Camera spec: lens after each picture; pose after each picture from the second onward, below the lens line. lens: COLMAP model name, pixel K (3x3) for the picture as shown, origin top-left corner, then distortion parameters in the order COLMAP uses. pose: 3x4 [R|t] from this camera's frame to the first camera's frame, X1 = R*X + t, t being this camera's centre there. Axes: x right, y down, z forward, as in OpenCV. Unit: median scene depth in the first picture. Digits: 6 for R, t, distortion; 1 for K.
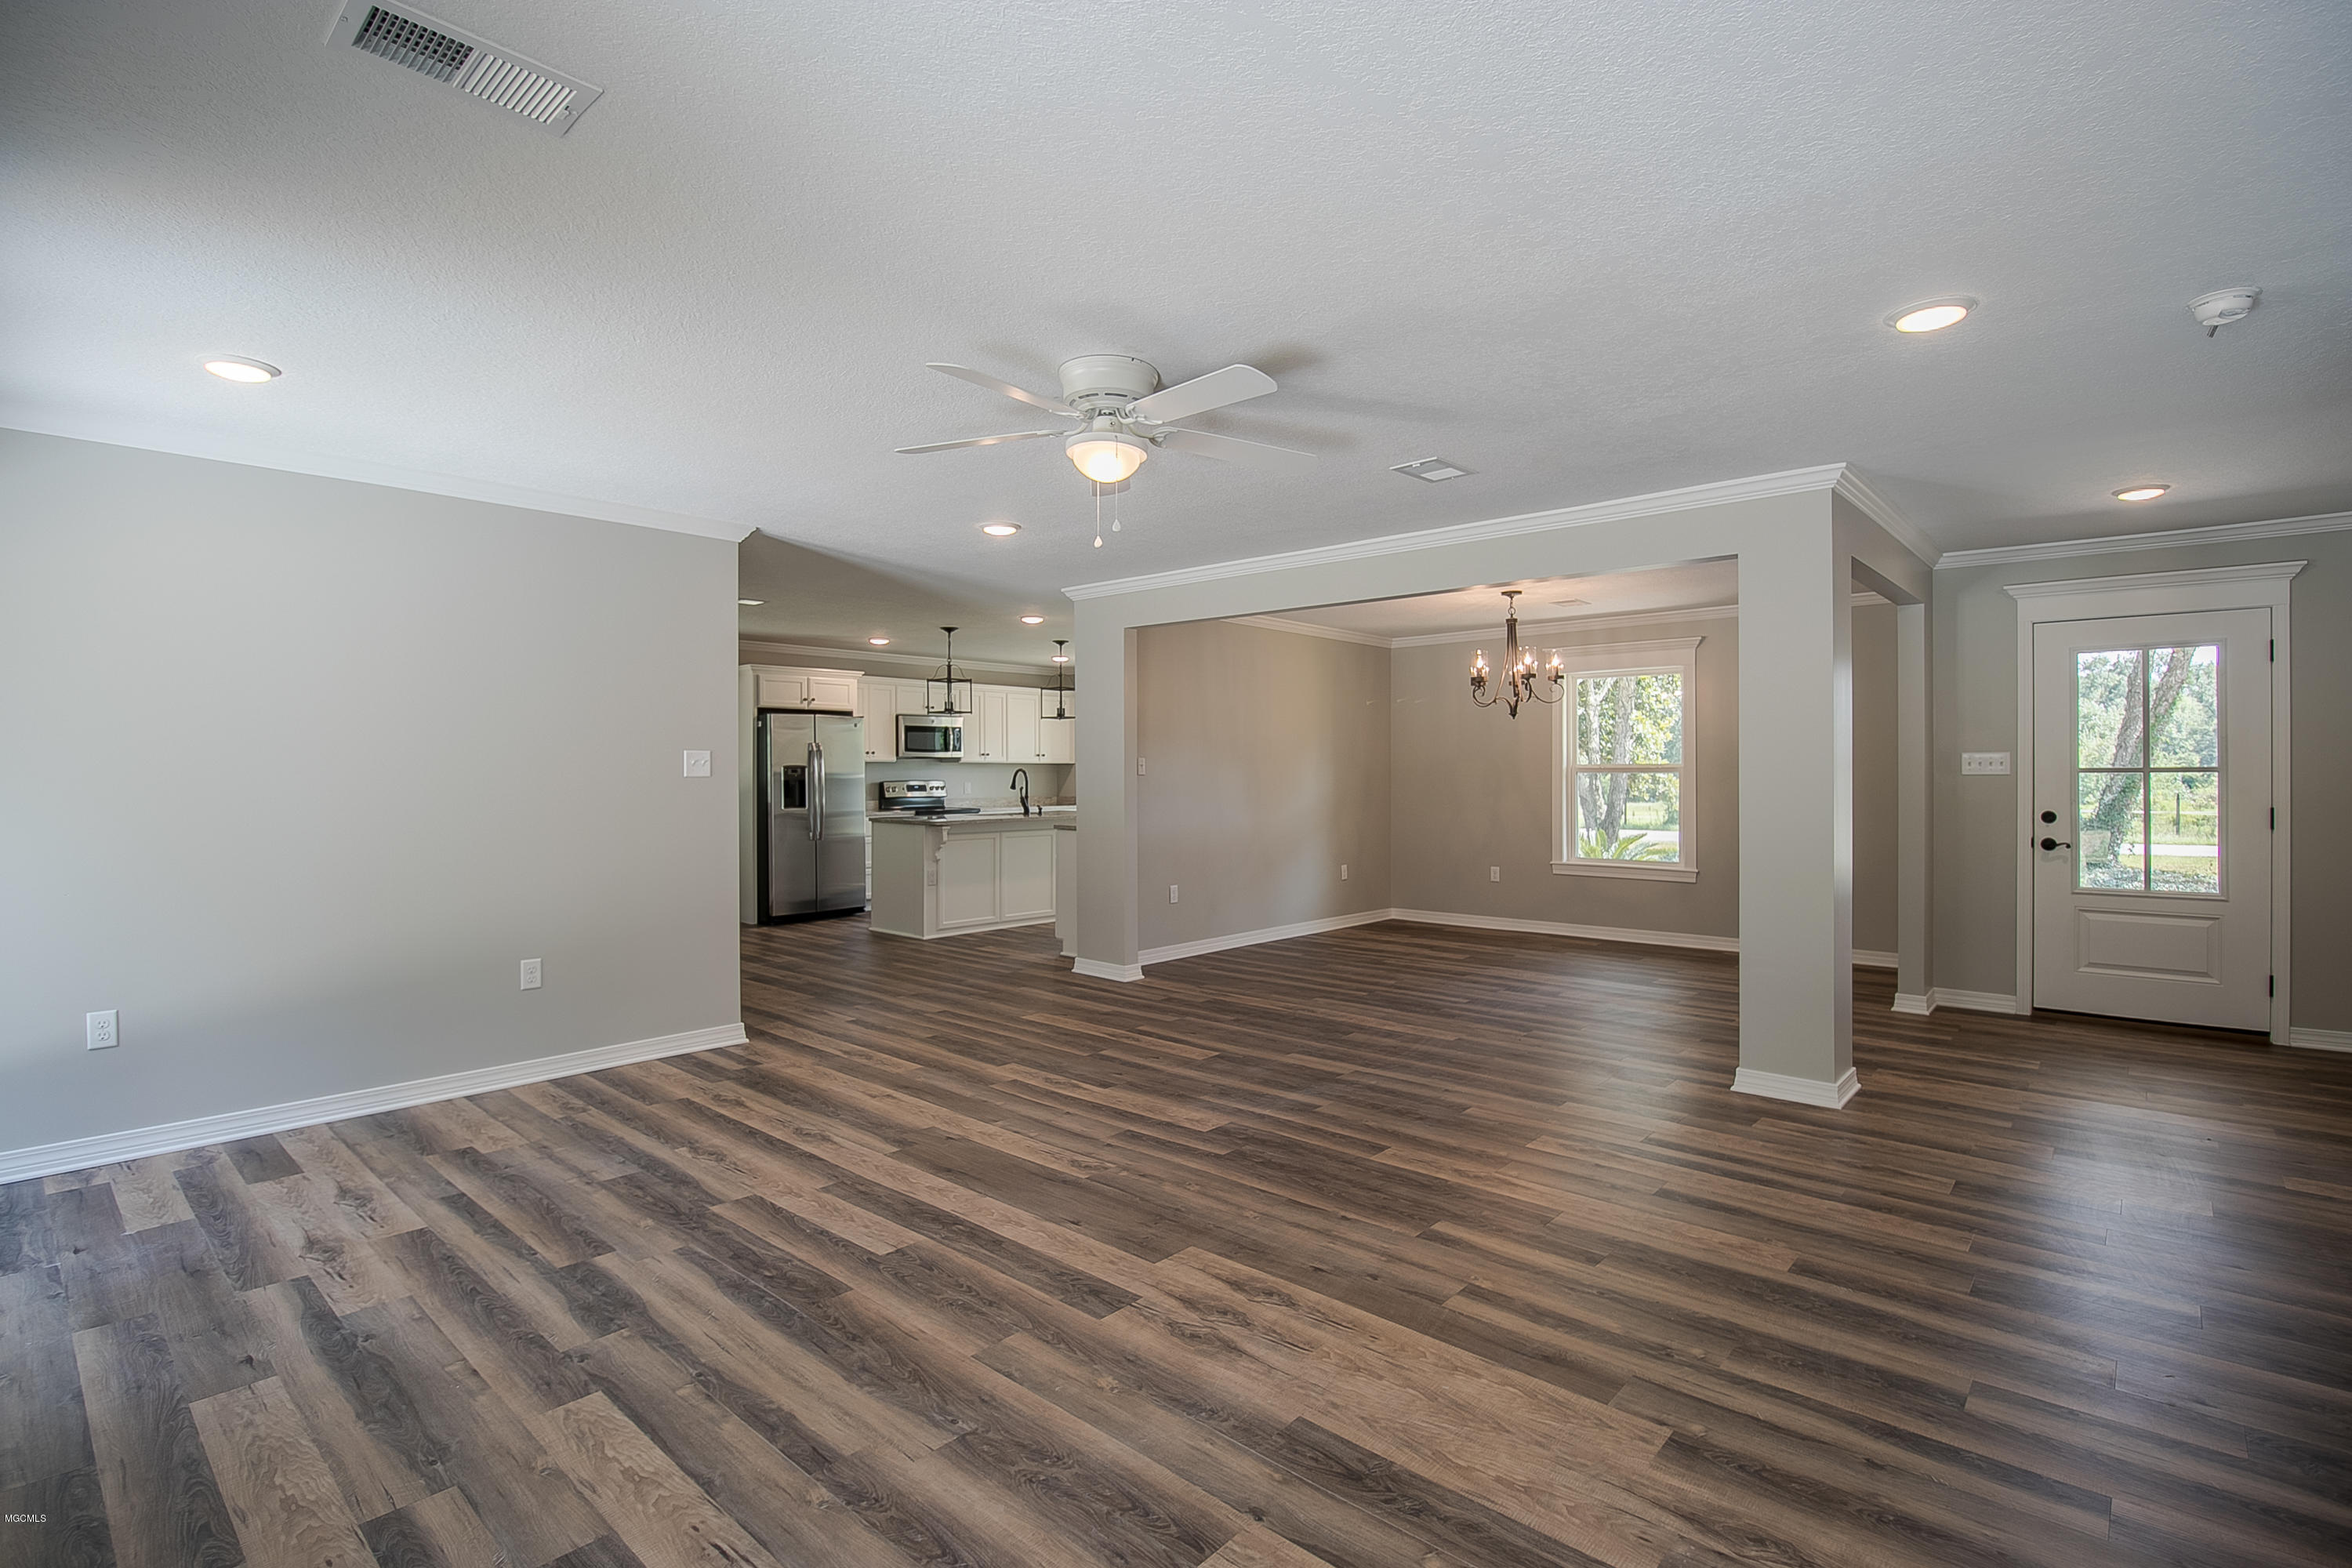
lens RADIAL K [[1064.9, 0, 1176.0], [0, 1064.9, 784.0], [0, 0, 1]] dist [0.001440, 0.000099]
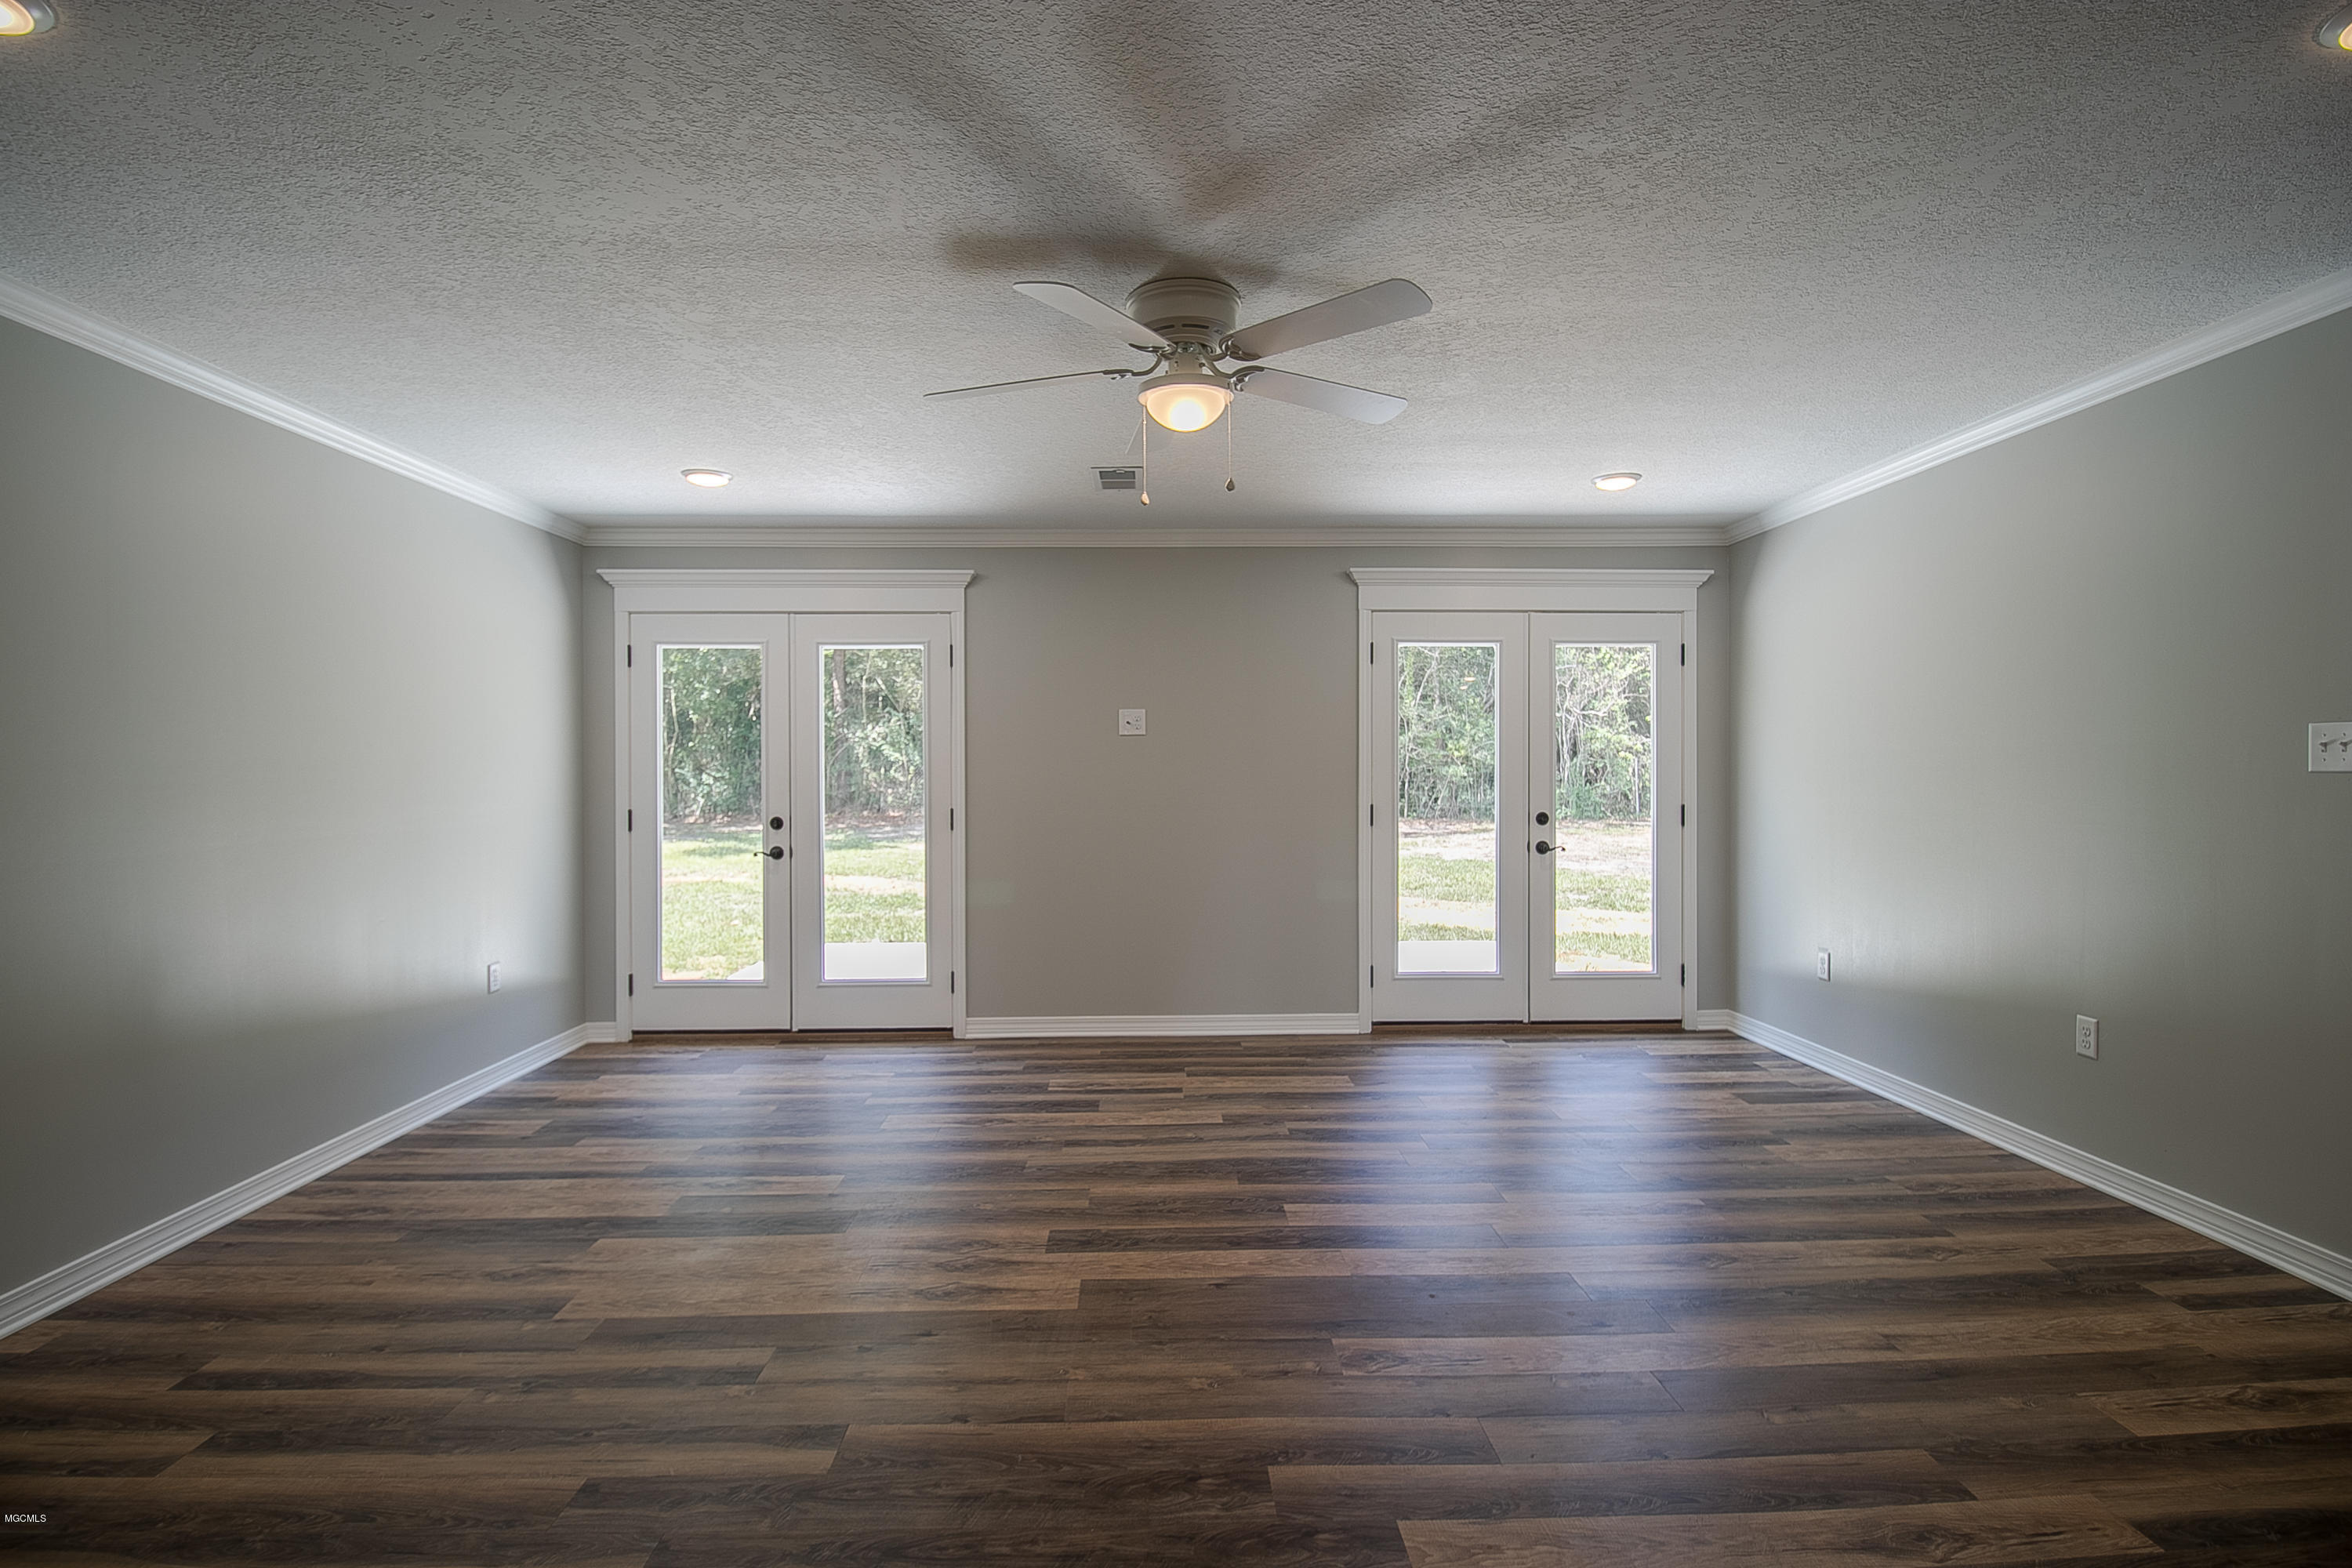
lens RADIAL K [[1097.5, 0, 1163.9], [0, 1097.5, 772.3], [0, 0, 1]] dist [0.000567, -0.015284]
pose [[-0.725671, 0.006646, -0.688010, 0.455767], [-0.001885, 0.999930, 0.011648, -0.015170], [0.688040, 0.009749, -0.725608, 1.331190]]
